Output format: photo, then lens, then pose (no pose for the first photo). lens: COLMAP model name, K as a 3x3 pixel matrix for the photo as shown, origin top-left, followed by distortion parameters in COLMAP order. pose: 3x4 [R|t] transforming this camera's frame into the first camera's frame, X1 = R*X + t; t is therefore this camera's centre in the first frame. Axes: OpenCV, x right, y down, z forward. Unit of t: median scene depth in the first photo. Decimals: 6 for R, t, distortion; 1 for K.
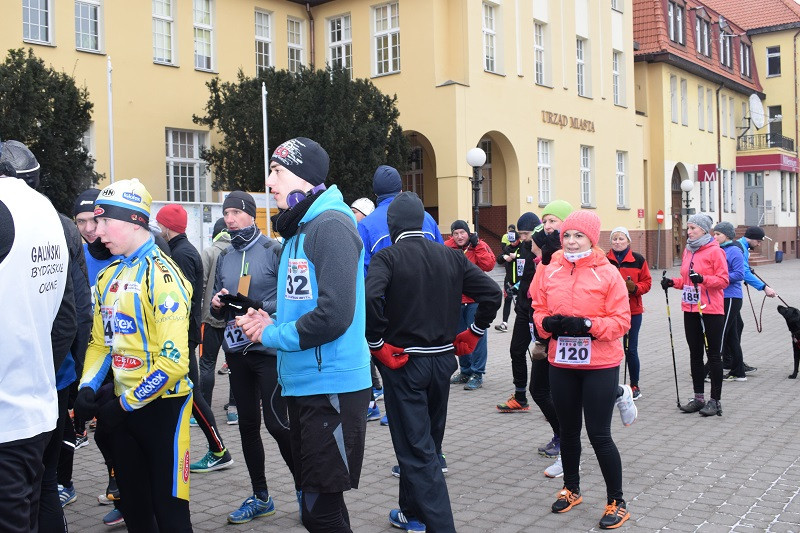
lens RADIAL K [[859.7, 0, 398.7], [0, 859.7, 257.0], [0, 0, 1]] dist [-0.044366, 0.008398]
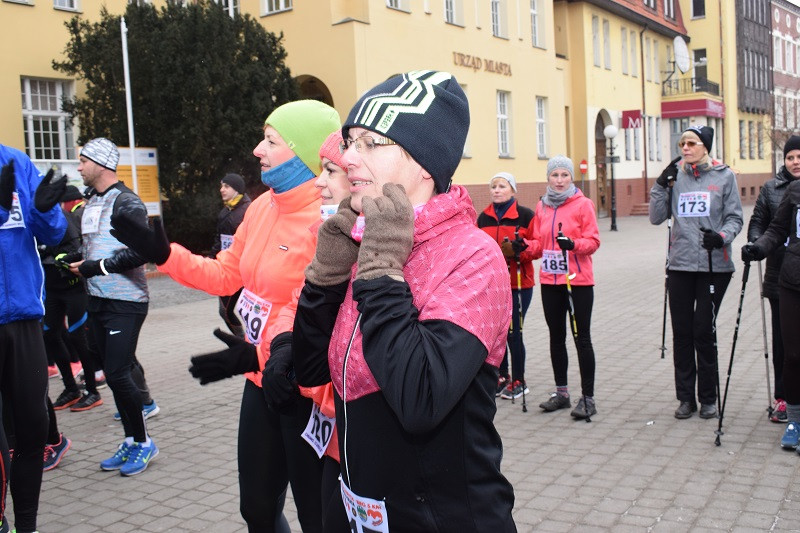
lens RADIAL K [[859.7, 0, 398.7], [0, 859.7, 257.0], [0, 0, 1]] dist [-0.044366, 0.008398]
pose [[0.996457, -0.031101, 0.078140, 0.030221], [0.027256, 0.998387, 0.049808, -0.000153], [-0.079563, -0.047502, 0.995697, 0.083839]]
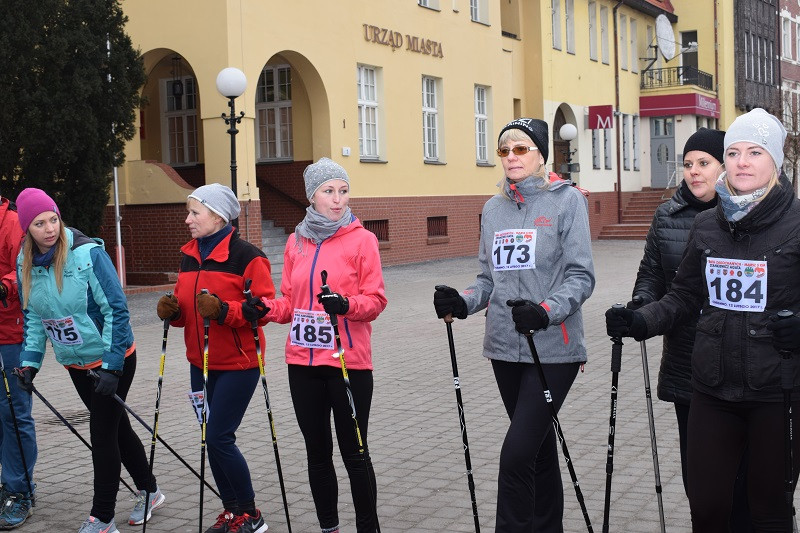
lens RADIAL K [[1058.8, 0, 400.0], [0, 1058.8, 266.5], [0, 0, 1]] dist [-0.012607, -0.010950]
pose [[0.989904, -0.020071, 0.140313, 0.068544], [0.015631, 0.999344, 0.032673, -0.000861], [-0.140876, -0.030150, 0.989568, 0.130101]]
